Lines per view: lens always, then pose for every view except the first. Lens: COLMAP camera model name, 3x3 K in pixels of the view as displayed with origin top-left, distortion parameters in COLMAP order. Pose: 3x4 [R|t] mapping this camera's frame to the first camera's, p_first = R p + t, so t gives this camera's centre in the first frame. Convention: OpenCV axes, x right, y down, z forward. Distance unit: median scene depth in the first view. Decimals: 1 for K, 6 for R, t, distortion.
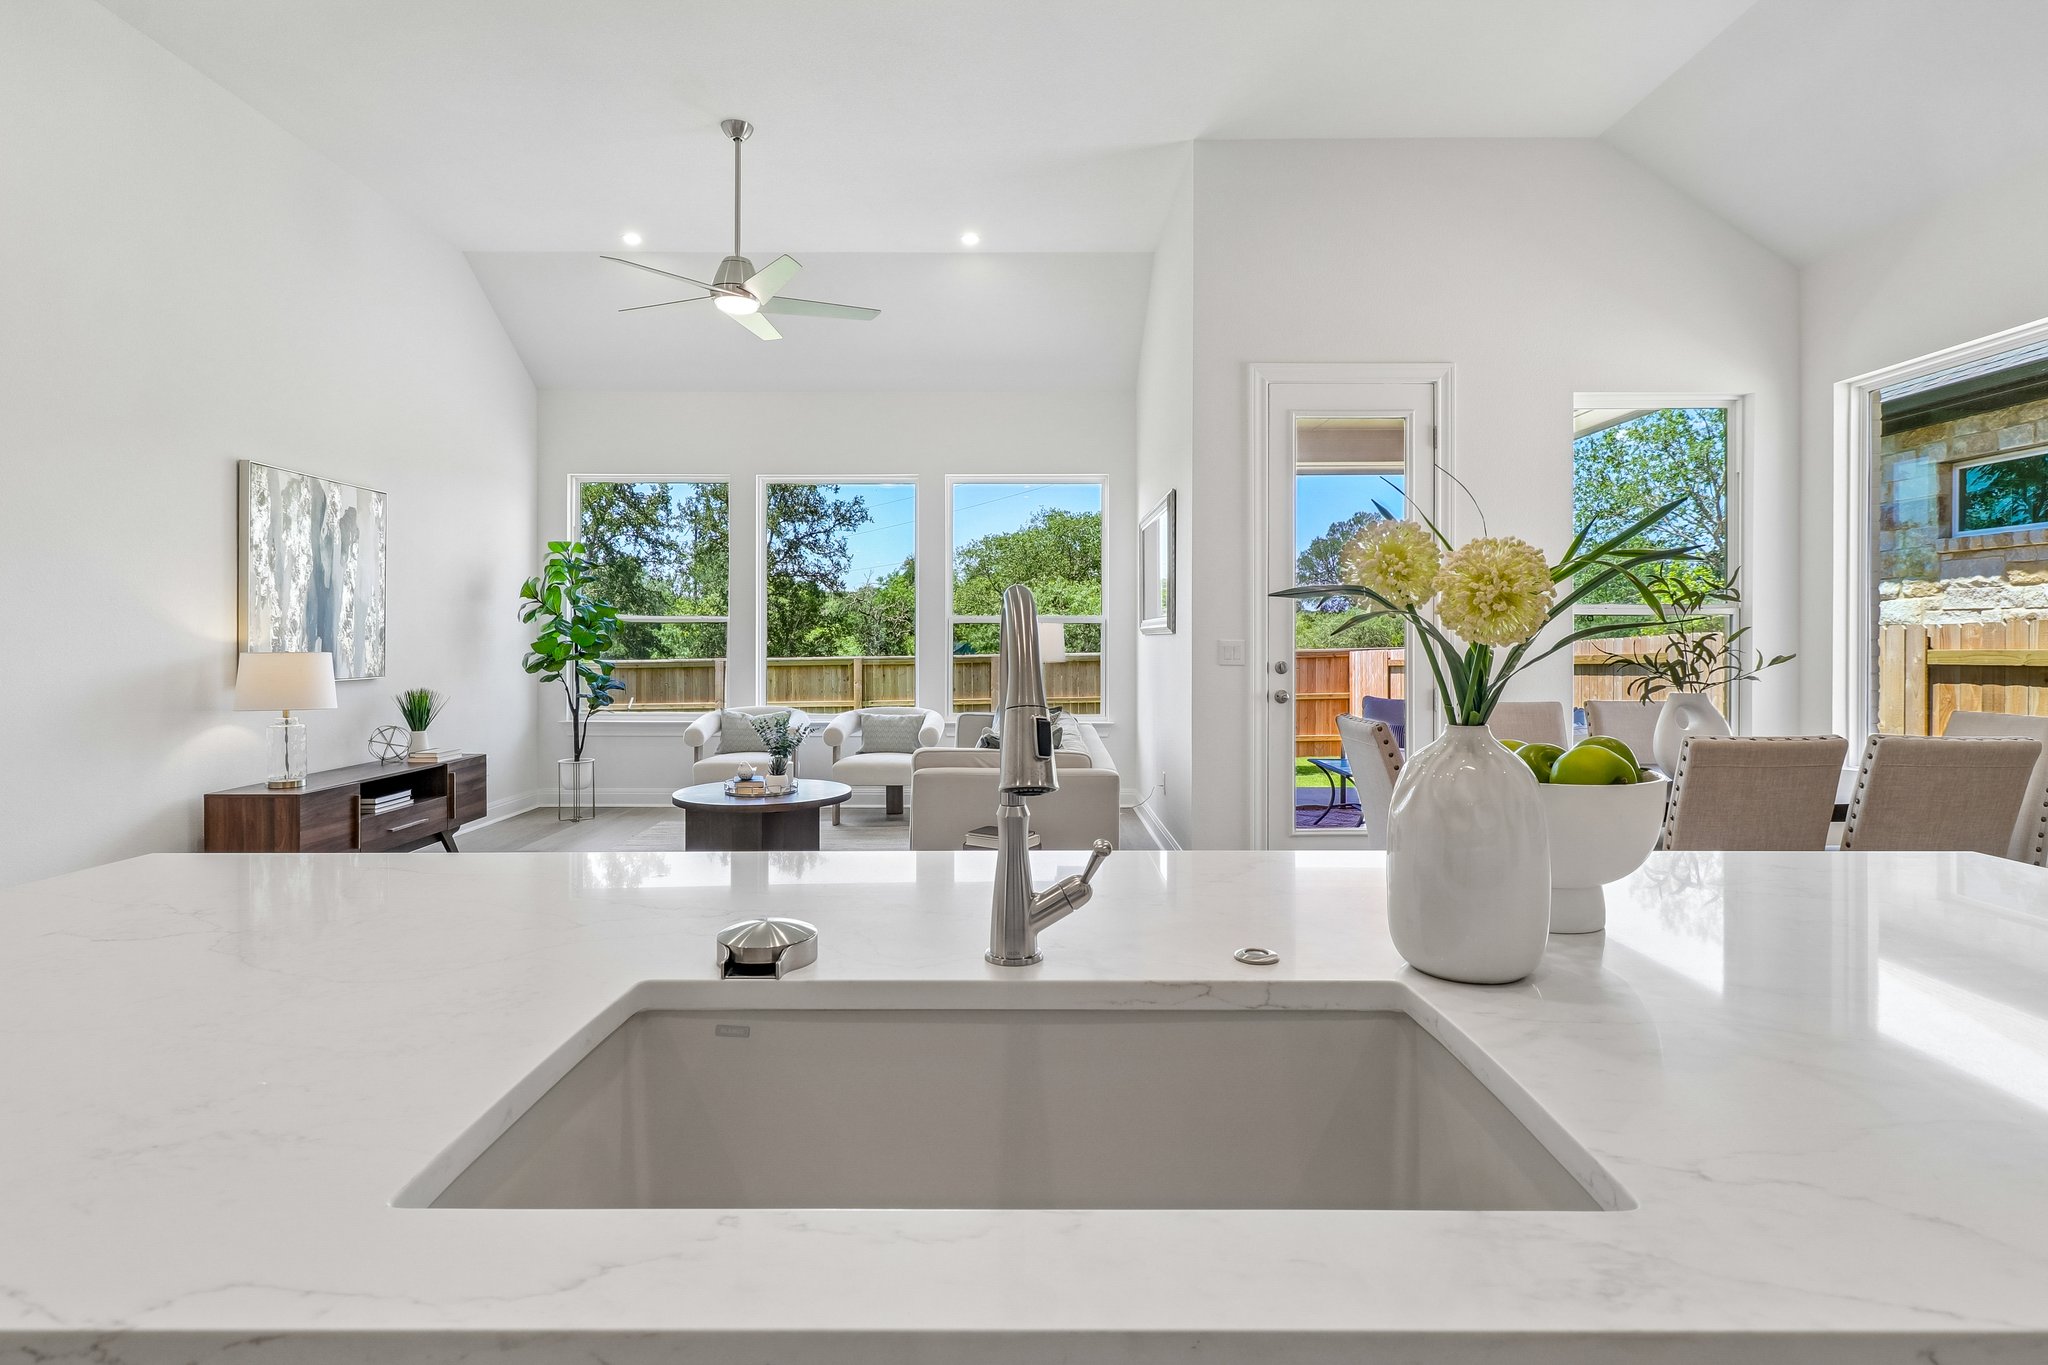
lens RADIAL K [[1034.7, 0, 1026.1], [0, 1034.7, 651.7], [0, 0, 1]] dist [0.001275, 0.000148]
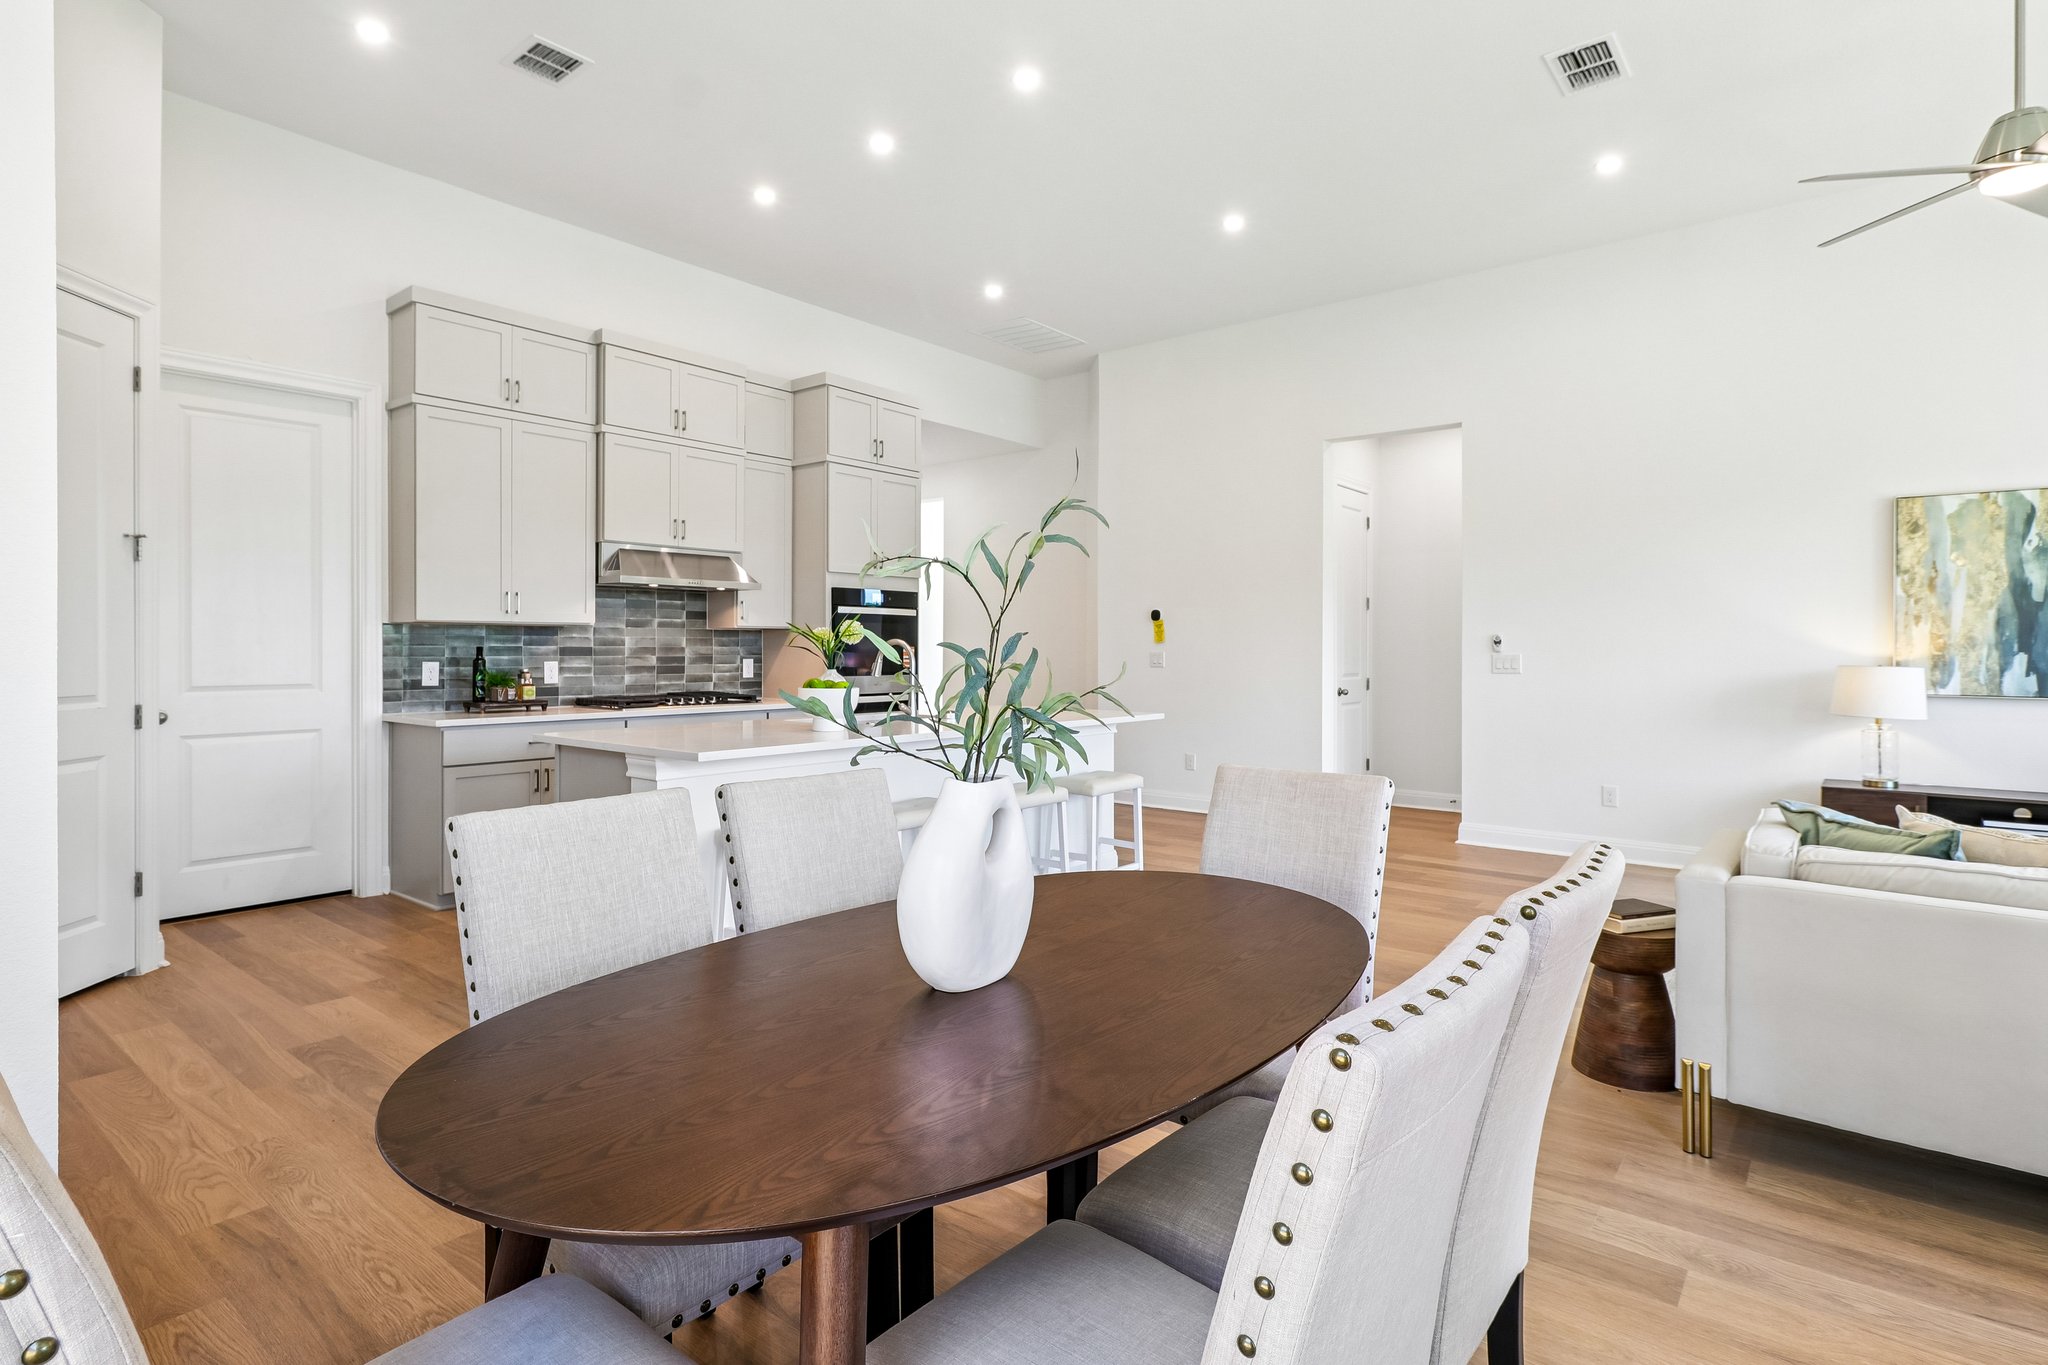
lens RADIAL K [[1034.7, 0, 1026.1], [0, 1034.7, 651.7], [0, 0, 1]] dist [0.001275, 0.000148]
pose [[-0.644501, -0.000981, -0.764603, 0.624414], [-0.014694, 0.999830, 0.011103, -0.011431], [0.764462, 0.018392, -0.644406, 0.855756]]
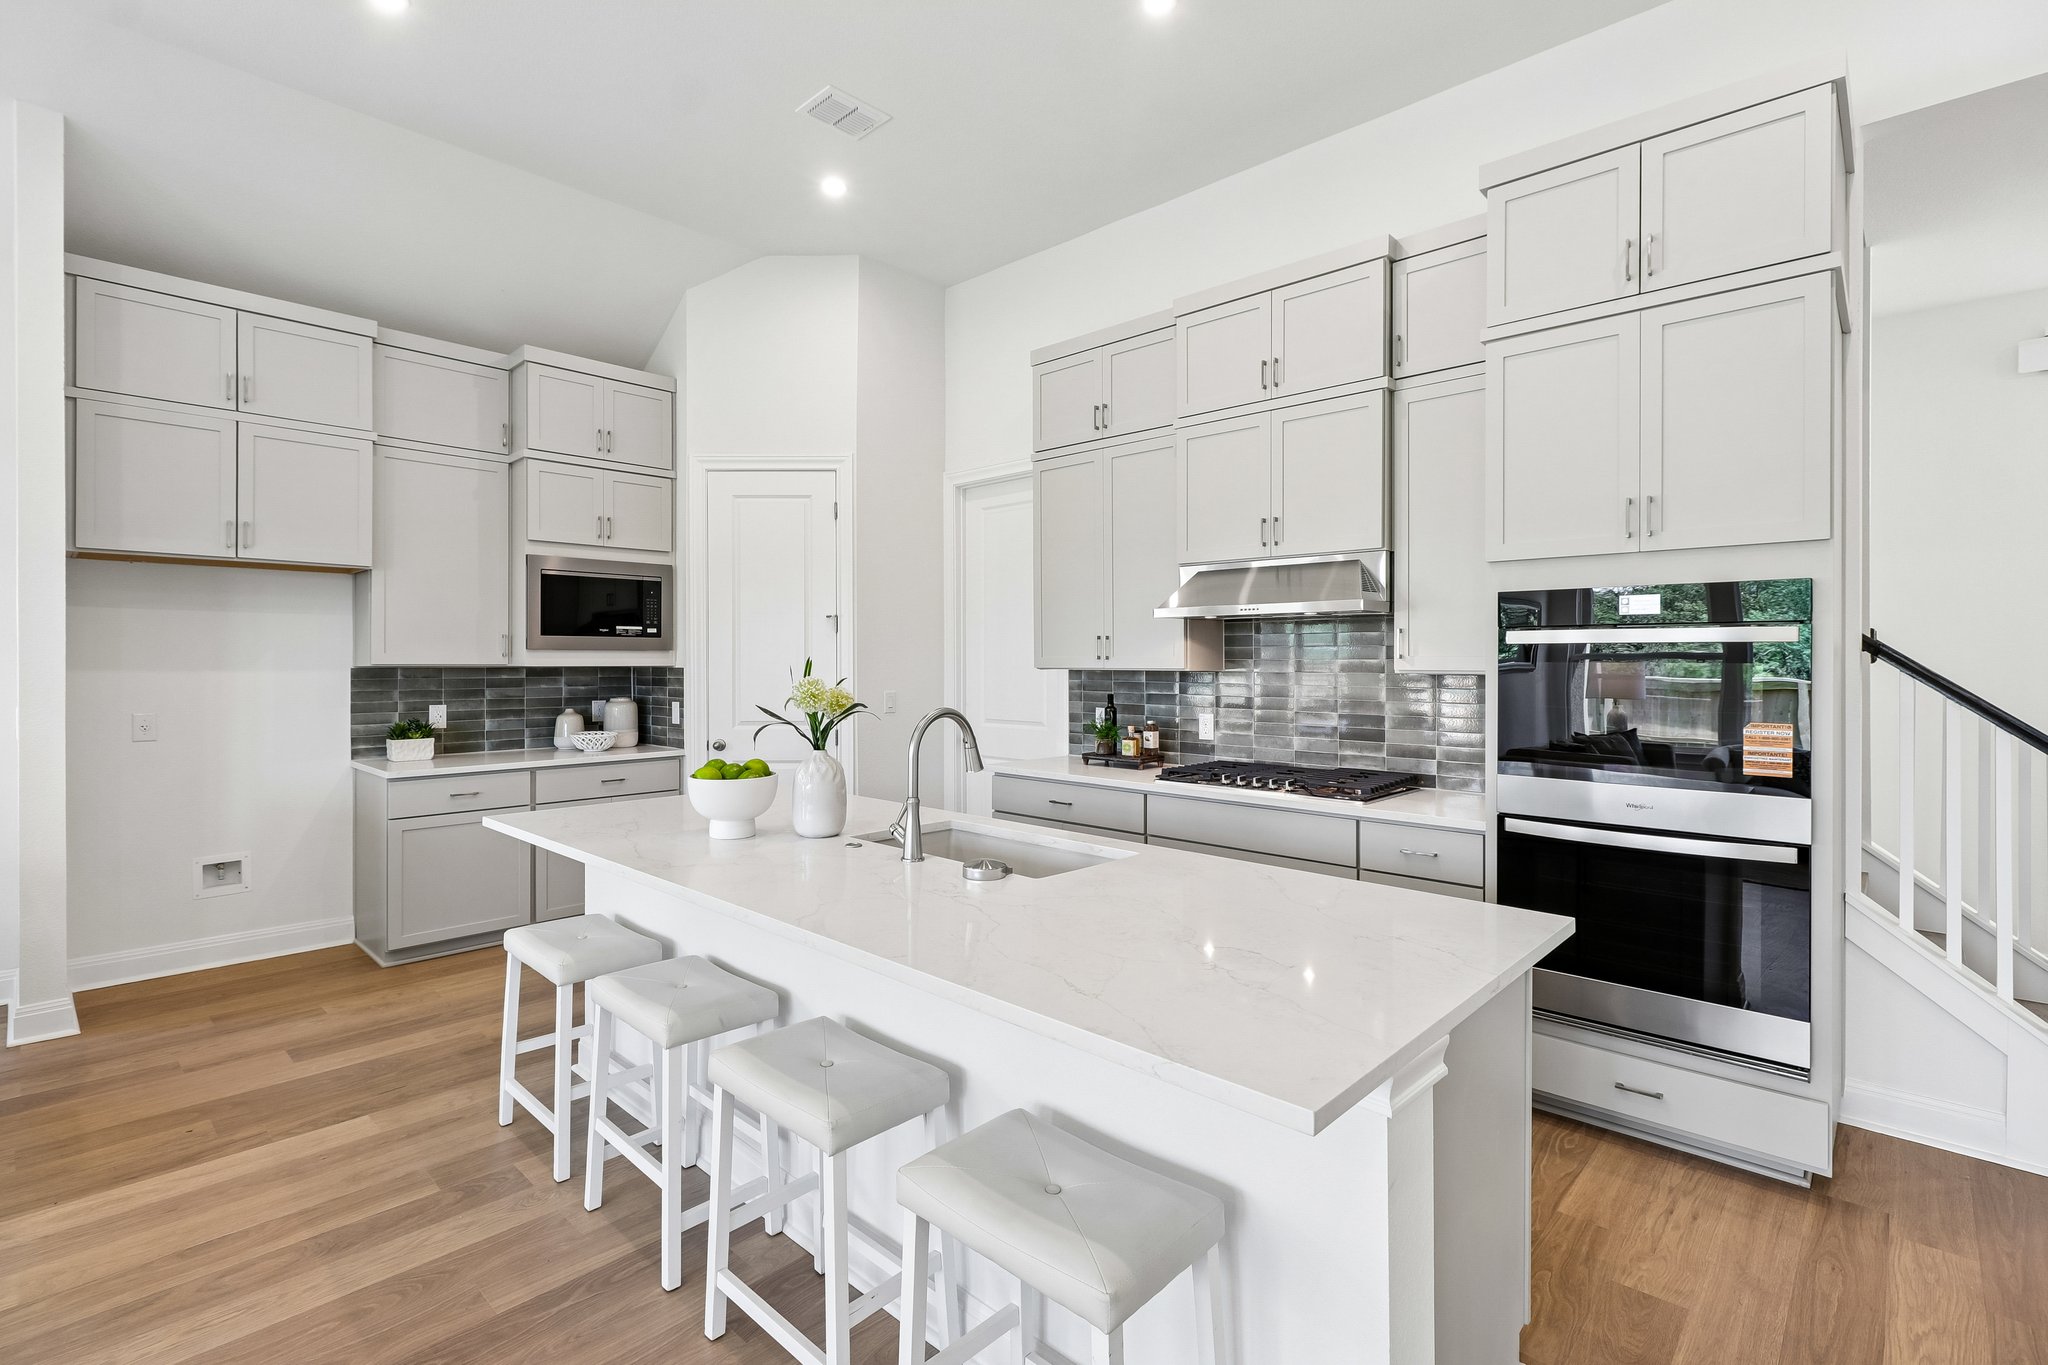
lens RADIAL K [[941.6, 0, 1024.8], [0, 941.6, 662.6], [0, 0, 1]] dist [-0.002924, -0.000325]
pose [[-0.714550, -0.005488, 0.699563, -0.382673], [0.005520, 0.999894, 0.013481, -0.039630], [-0.699562, 0.013495, -0.714444, 0.464023]]
